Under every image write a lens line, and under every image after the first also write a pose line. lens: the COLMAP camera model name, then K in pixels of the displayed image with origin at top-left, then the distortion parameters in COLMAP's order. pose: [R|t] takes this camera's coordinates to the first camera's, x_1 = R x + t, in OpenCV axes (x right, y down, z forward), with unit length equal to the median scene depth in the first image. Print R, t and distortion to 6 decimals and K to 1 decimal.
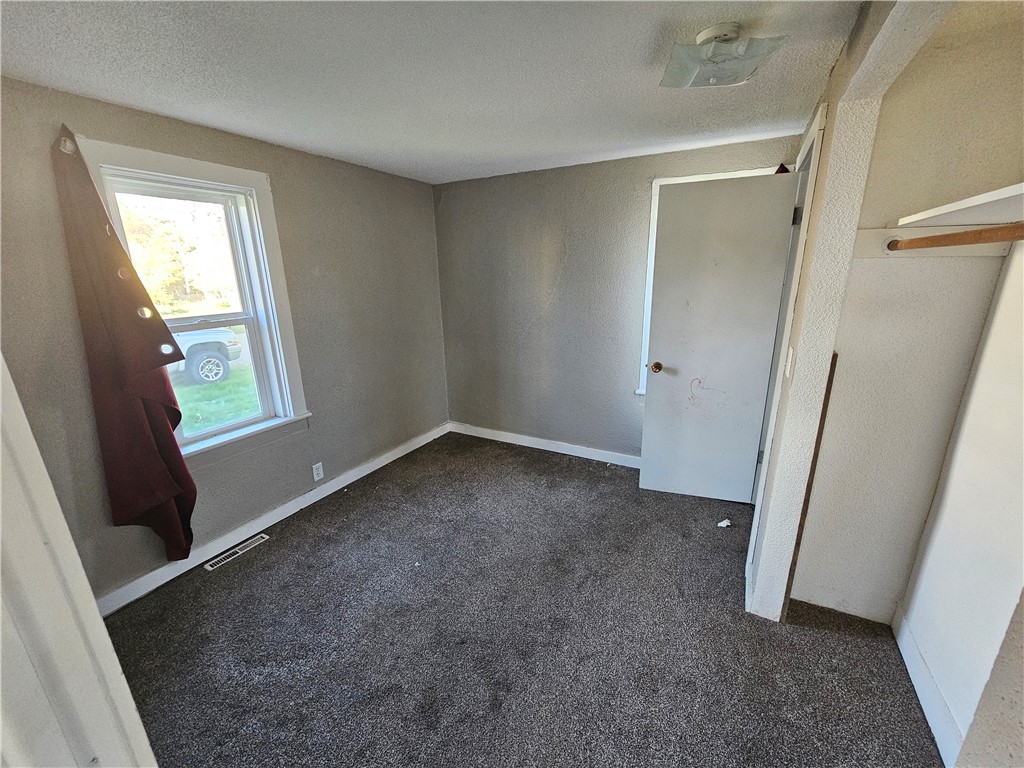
lens RADIAL K [[421.8, 0, 510.1], [0, 421.8, 385.8], [0, 0, 1]] dist [-0.001712, -0.000006]
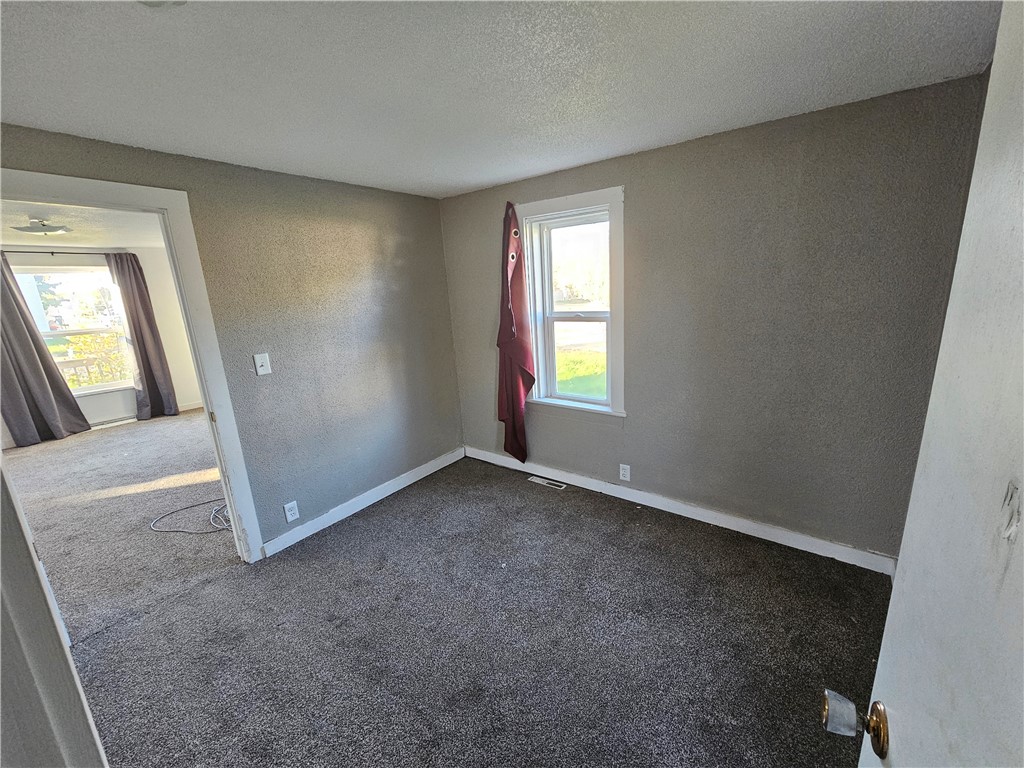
lens RADIAL K [[421.8, 0, 508.6], [0, 421.8, 382.8], [0, 0, 1]] dist [-0.001712, -0.000006]
pose [[-0.148738, 0.236827, -0.960099, 0.561137], [-0.217575, 0.939269, 0.265395, -0.228810], [0.964644, 0.248368, -0.088178, 0.849616]]
